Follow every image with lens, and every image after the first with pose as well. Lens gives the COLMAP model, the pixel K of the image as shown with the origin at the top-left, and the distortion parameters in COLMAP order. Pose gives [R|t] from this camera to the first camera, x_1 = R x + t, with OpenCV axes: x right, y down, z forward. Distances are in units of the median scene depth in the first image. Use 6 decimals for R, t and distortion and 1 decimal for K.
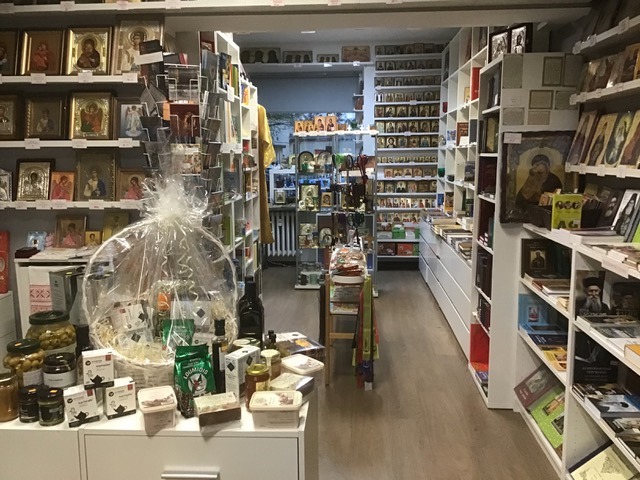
lens RADIAL K [[572.3, 0, 321.1], [0, 572.3, 239.4], [0, 0, 1]] dist [0.083014, -0.135532]
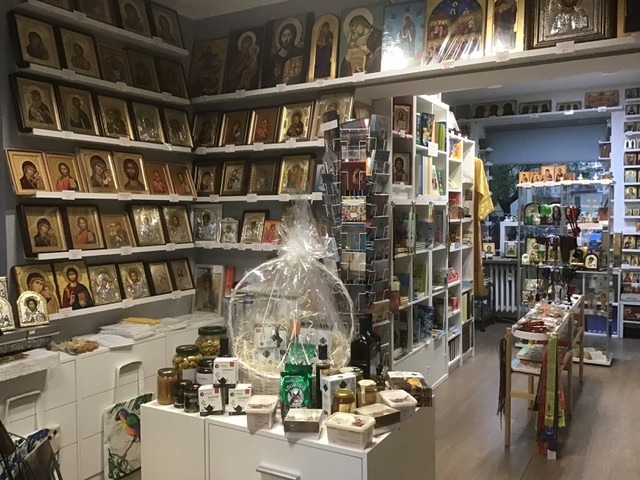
lens RADIAL K [[572.3, 0, 314.0], [0, 572.3, 235.6], [0, 0, 1]] dist [0.083014, -0.135532]
pose [[0.891696, 0.020936, -0.452151, 0.180715], [-0.065354, 0.994418, -0.082841, 0.009376], [0.447892, 0.103419, 0.888086, -0.030458]]
